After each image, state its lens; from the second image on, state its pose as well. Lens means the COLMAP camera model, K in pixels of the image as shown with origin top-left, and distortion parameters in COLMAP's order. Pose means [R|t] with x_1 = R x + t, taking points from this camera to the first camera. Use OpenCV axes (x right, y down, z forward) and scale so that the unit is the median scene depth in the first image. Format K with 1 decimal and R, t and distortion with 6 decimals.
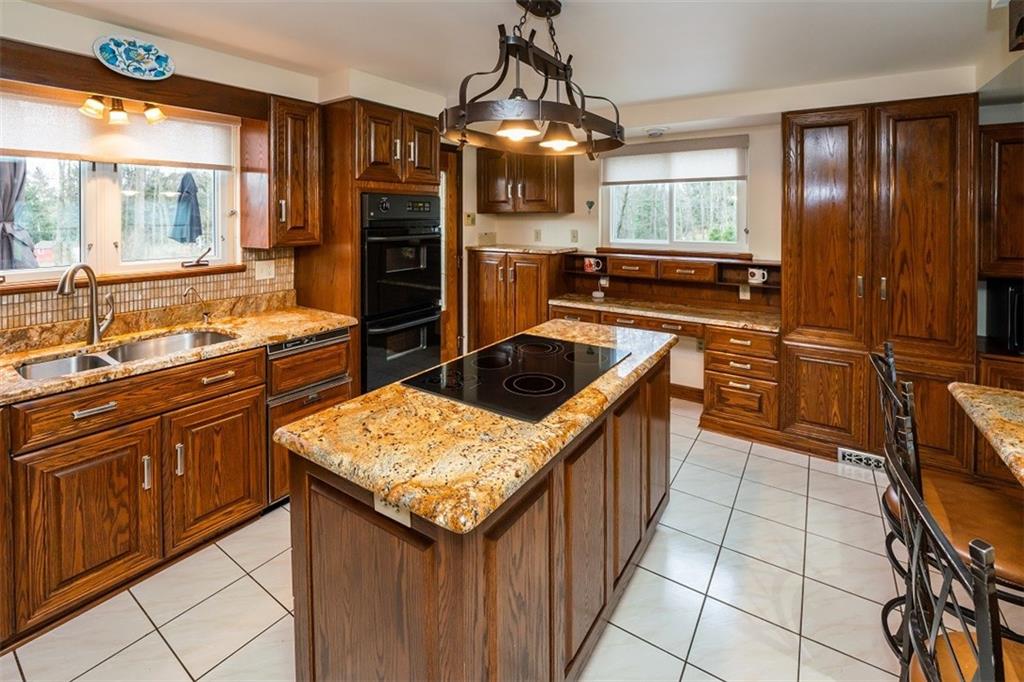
lens RADIAL K [[424.1, 0, 515.4], [0, 424.1, 352.6], [0, 0, 1]] dist [-0.001966, -0.000041]
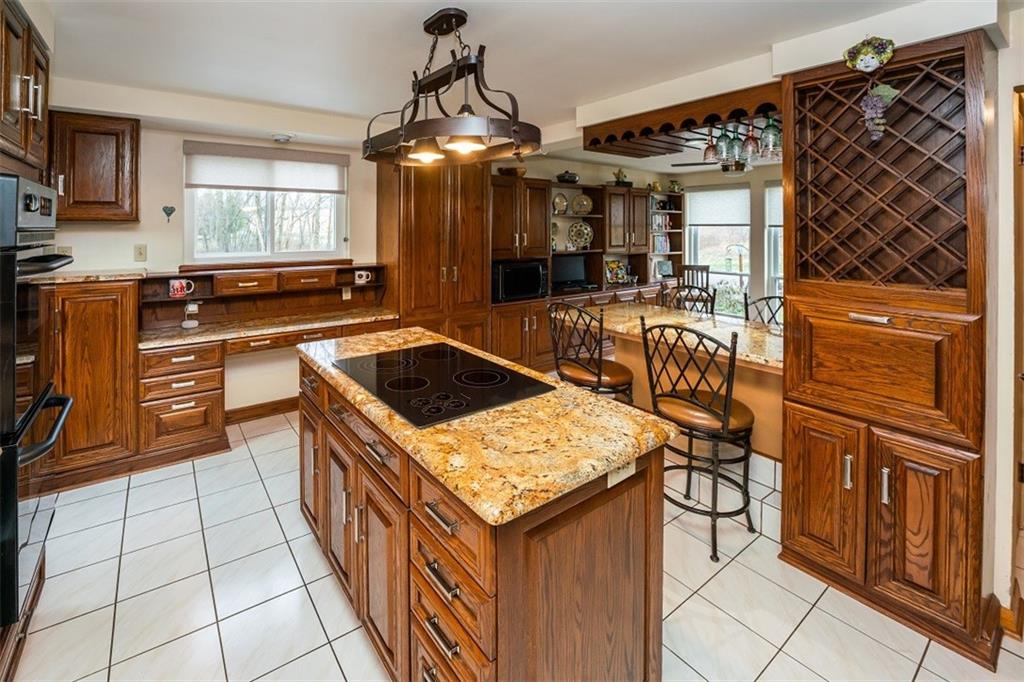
lens RADIAL K [[425.3, 0, 477.6], [0, 425.3, 369.5], [0, 0, 1]] dist [-0.000571, -0.000144]
pose [[0.383703, -0.290863, 0.876454, -0.400131], [0.281037, 0.940862, 0.189203, -0.068231], [-0.879654, 0.173719, 0.442754, 0.221824]]
